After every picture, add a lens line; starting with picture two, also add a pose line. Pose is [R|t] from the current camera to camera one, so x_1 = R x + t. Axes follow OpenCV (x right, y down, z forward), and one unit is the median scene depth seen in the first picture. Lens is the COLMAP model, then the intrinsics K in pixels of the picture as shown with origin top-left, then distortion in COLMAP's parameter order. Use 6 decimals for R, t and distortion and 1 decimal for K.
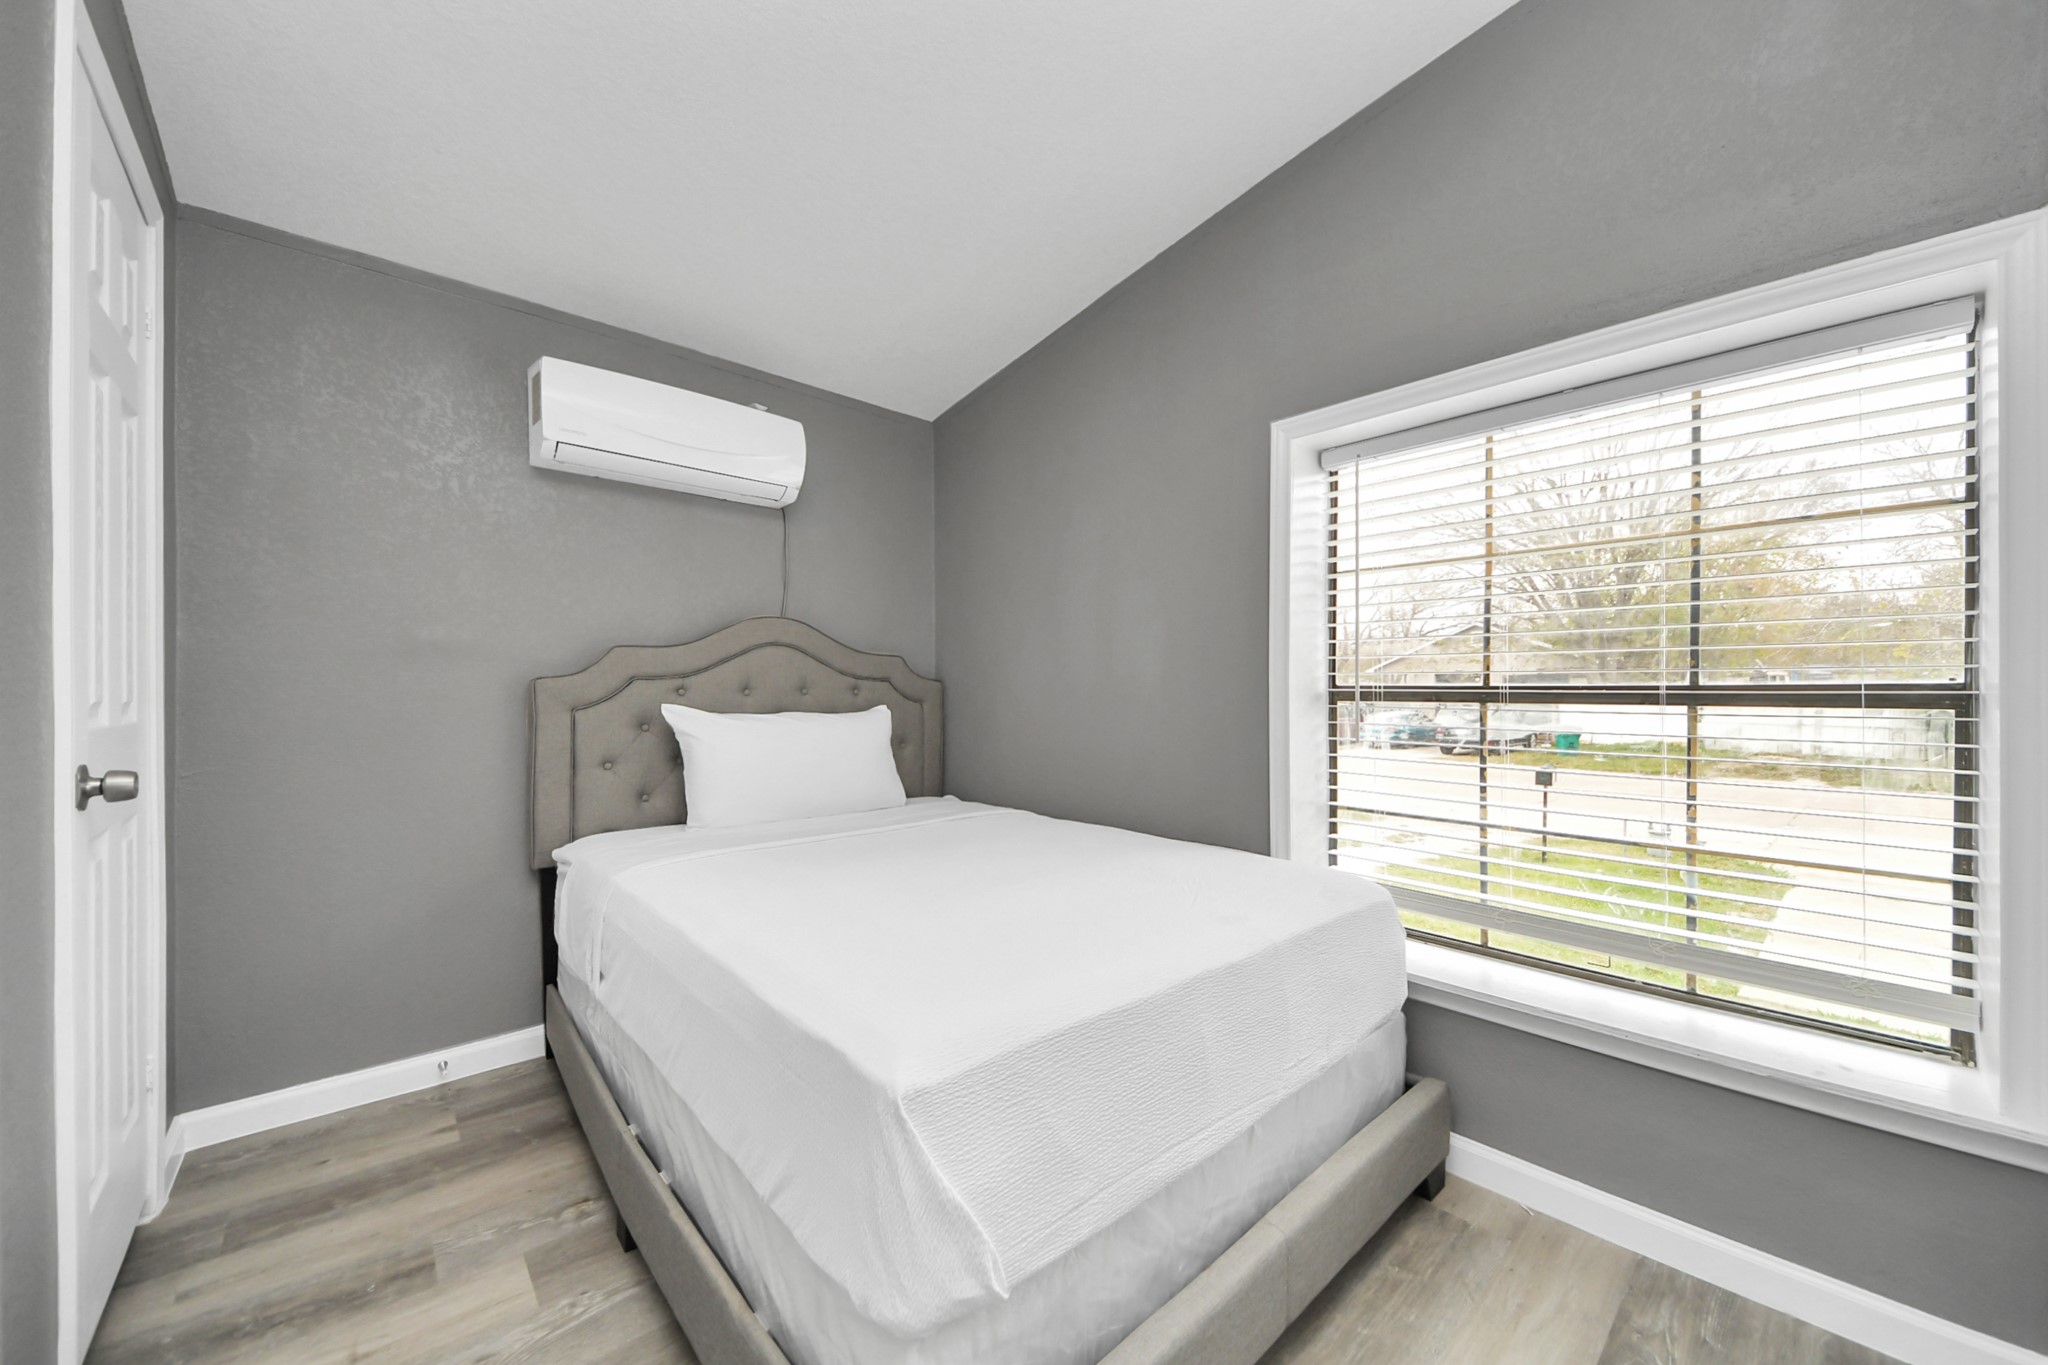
lens RADIAL K [[732.2, 0, 1011.3], [0, 732.2, 684.3], [0, 0, 1]] dist [0.057440, -0.027668]
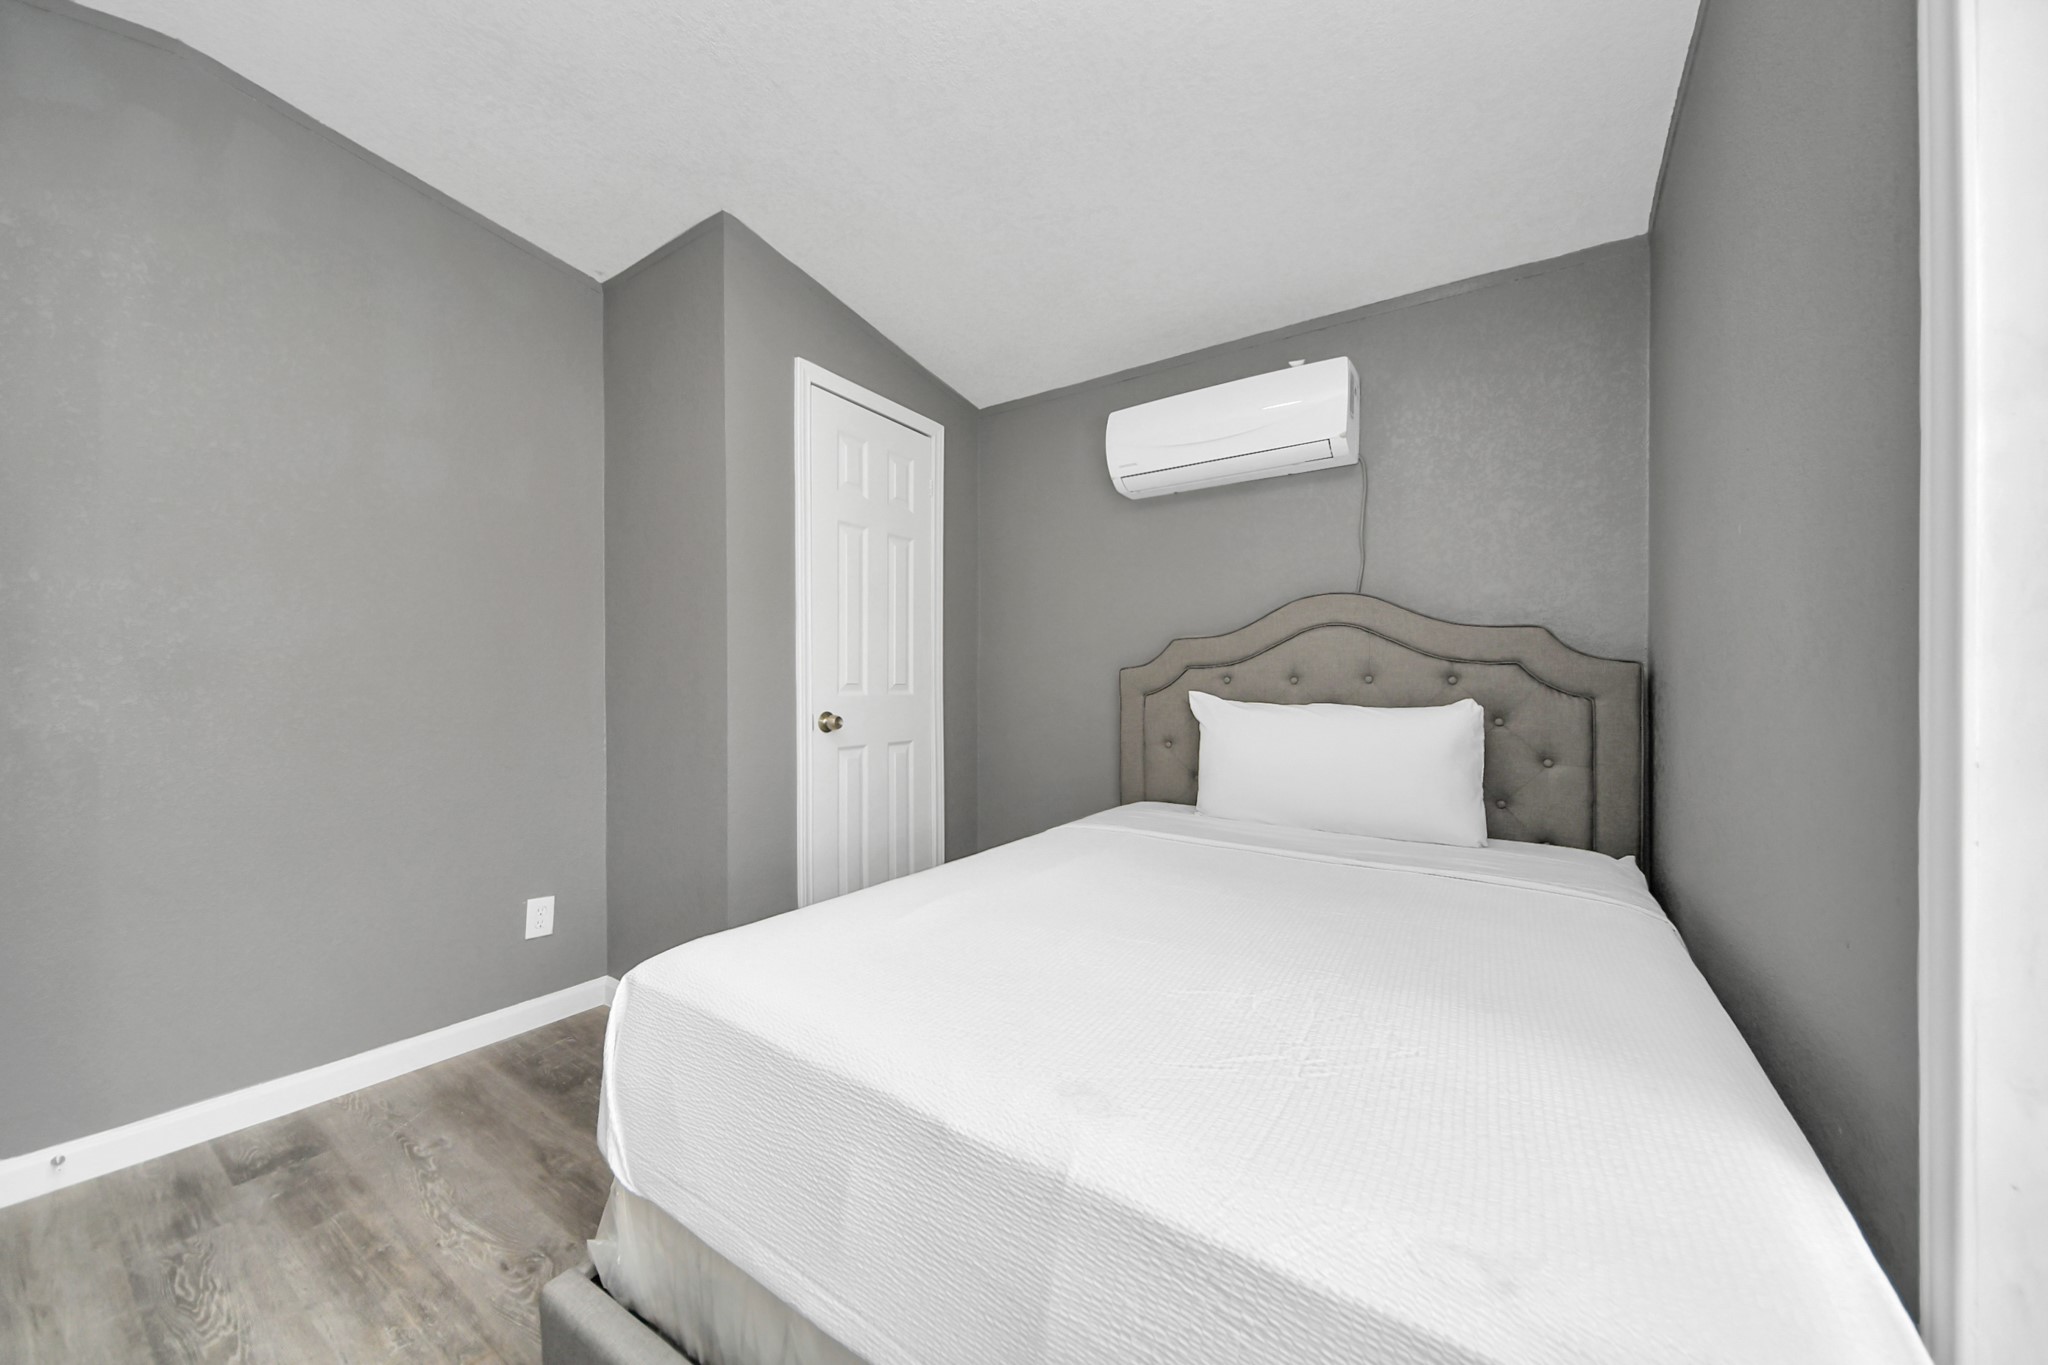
lens RADIAL K [[732.2, 0, 1011.3], [0, 732.2, 684.3], [0, 0, 1]] dist [0.057440, -0.027668]
pose [[0.227936, 0.004265, -0.973667, 0.468352], [0.008606, 0.999943, 0.006395, 0.006946], [0.973638, -0.009837, 0.227886, 0.463905]]
